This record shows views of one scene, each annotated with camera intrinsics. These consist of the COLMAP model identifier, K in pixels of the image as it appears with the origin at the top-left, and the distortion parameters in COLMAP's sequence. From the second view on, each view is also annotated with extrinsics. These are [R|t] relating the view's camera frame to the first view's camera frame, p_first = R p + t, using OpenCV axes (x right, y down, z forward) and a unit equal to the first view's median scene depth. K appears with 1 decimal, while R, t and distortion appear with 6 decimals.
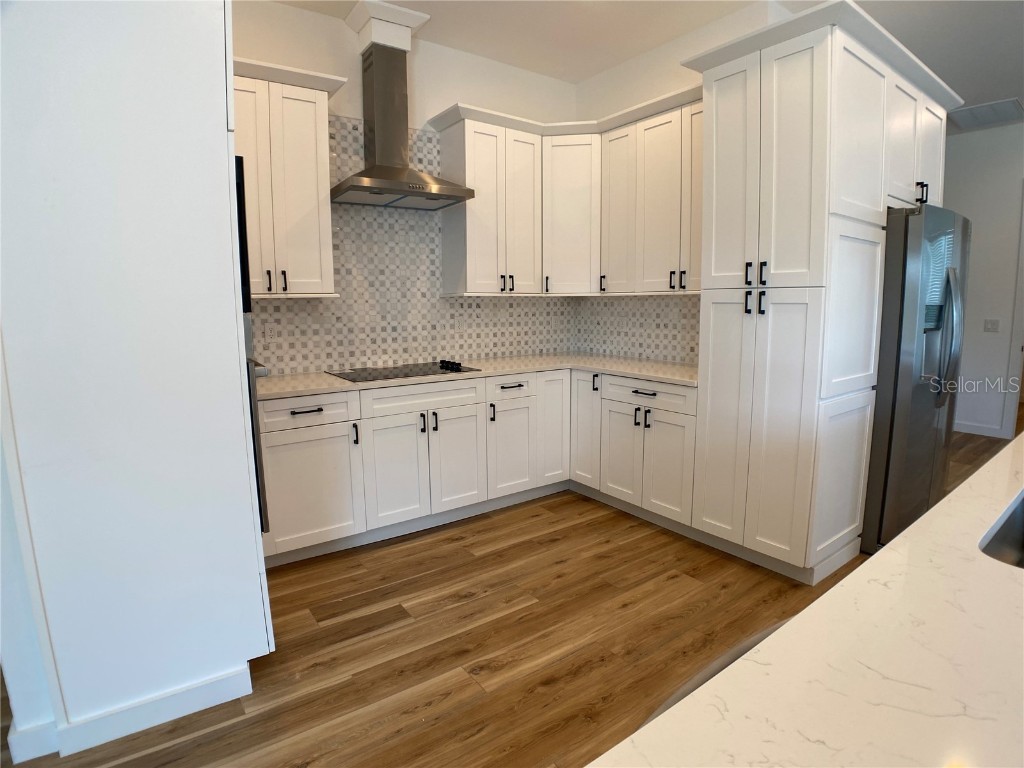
lens RADIAL K [[534.7, 0, 507.2], [0, 534.7, 381.7], [0, 0, 1]] dist [-0.090635, 0.005391]
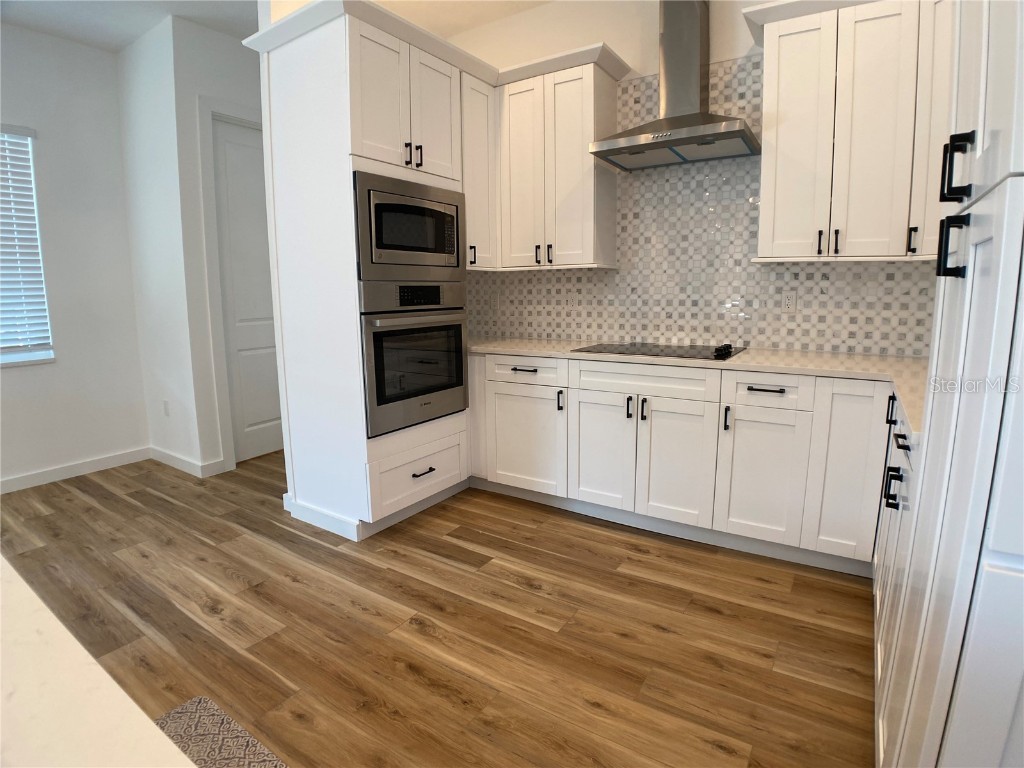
lens RADIAL K [[534.7, 0, 504.4], [0, 534.7, 383.1], [0, 0, 1]] dist [-0.090635, 0.005391]
pose [[0.353453, 0.163320, -0.921085, 0.515096], [-0.123644, 0.984159, 0.127057, -0.043760], [0.927245, 0.068978, 0.368047, 0.423766]]
